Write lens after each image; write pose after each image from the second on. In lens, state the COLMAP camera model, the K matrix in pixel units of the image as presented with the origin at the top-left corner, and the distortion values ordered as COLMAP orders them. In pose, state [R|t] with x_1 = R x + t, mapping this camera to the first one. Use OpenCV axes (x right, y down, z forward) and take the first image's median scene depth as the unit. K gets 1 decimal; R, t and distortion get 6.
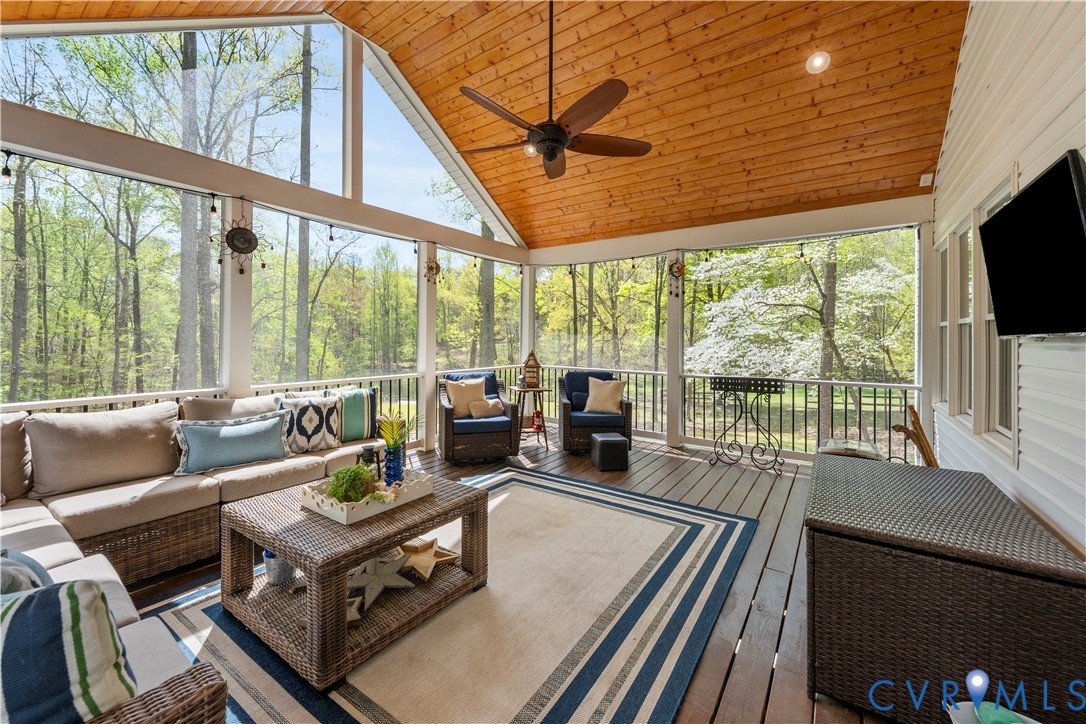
lens RADIAL K [[423.8, 0, 548.0], [0, 423.8, 337.7], [0, 0, 1]] dist [0.000958, -0.000067]
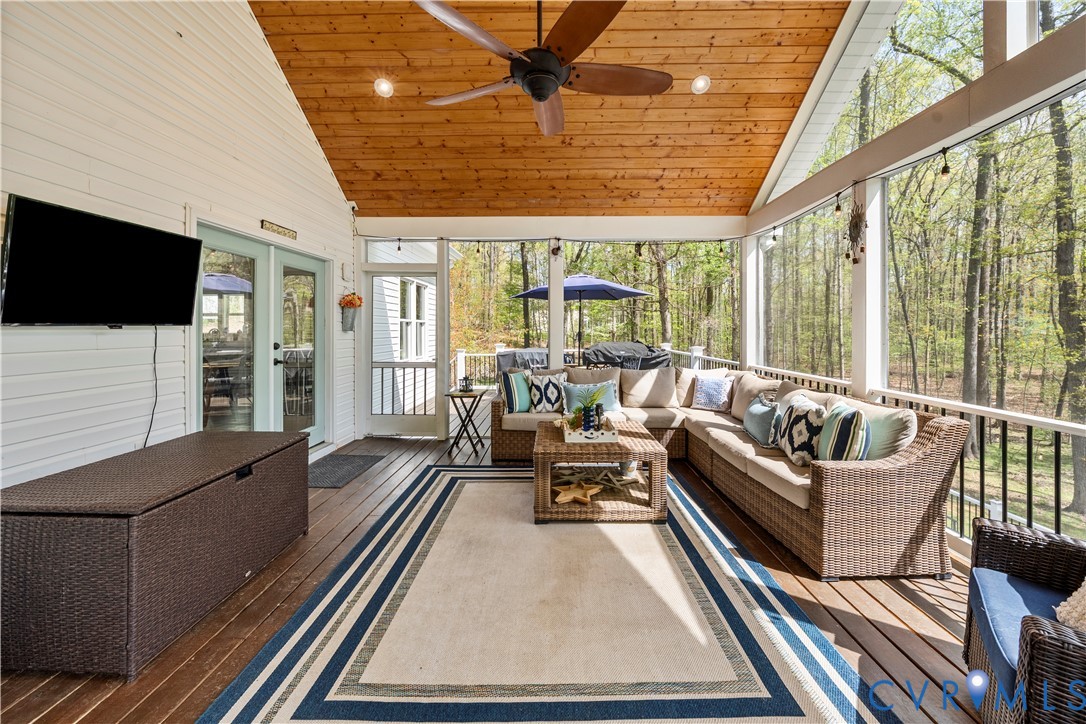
lens RADIAL K [[423.8, 0, 547.7], [0, 423.8, 329.4], [0, 0, 1]] dist [0.000958, -0.000067]
pose [[-0.832263, -0.005303, -0.554355, 0.272122], [-0.003689, 0.999985, -0.004028, 0.003505], [0.554369, -0.001307, -0.832270, 1.068787]]
